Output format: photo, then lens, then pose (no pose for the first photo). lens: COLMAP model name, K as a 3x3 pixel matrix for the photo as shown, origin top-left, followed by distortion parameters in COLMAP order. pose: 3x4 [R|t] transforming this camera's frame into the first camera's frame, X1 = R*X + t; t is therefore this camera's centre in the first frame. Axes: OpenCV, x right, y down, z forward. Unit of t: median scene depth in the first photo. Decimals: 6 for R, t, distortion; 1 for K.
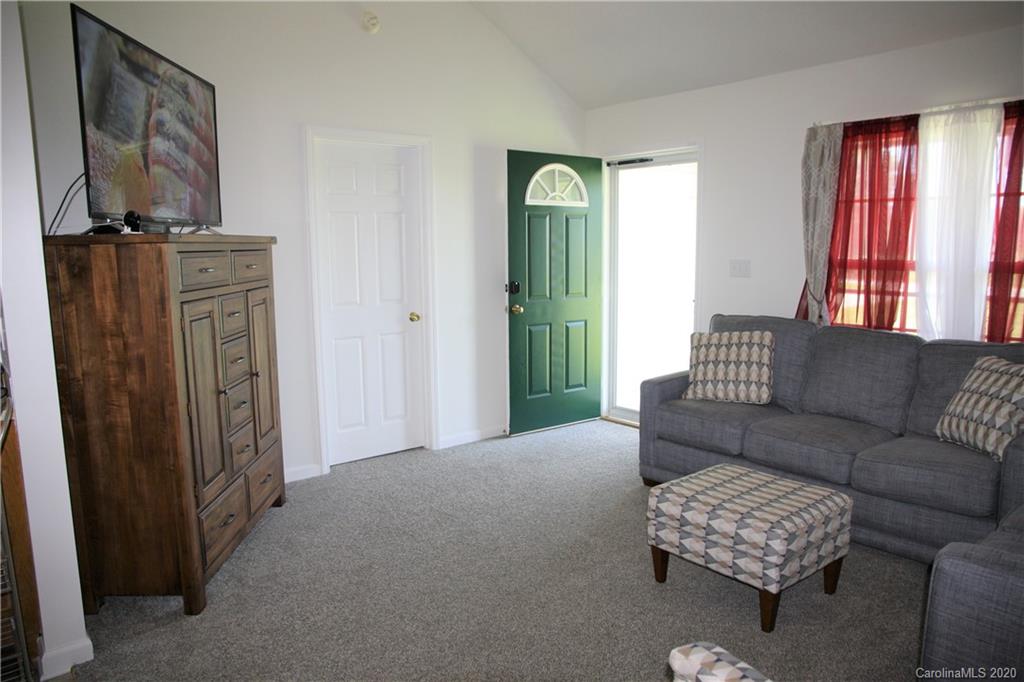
lens RADIAL K [[704.3, 0, 512.0], [0, 704.3, 341.0], [0, 0, 1]] dist [-0.117790, 0.078408]
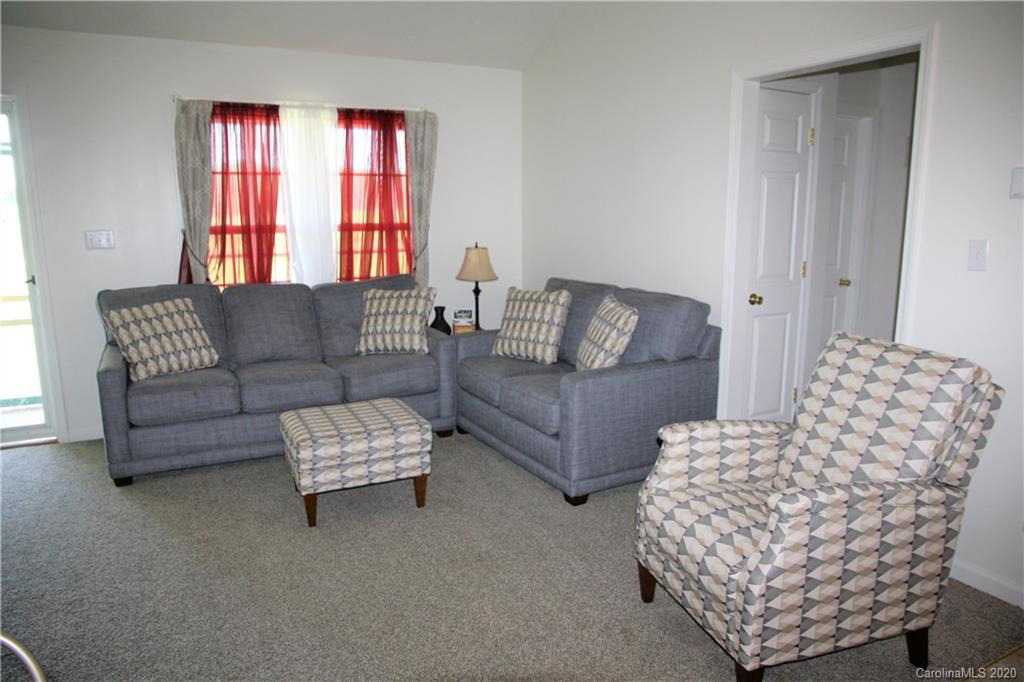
lens RADIAL K [[704.3, 0, 512.0], [0, 704.3, 341.0], [0, 0, 1]] dist [-0.117790, 0.078408]
pose [[0.210664, -0.175798, 0.961621, -0.593085], [0.129774, 0.980020, 0.150731, -0.049029], [-0.968906, 0.093040, 0.229269, 0.348001]]
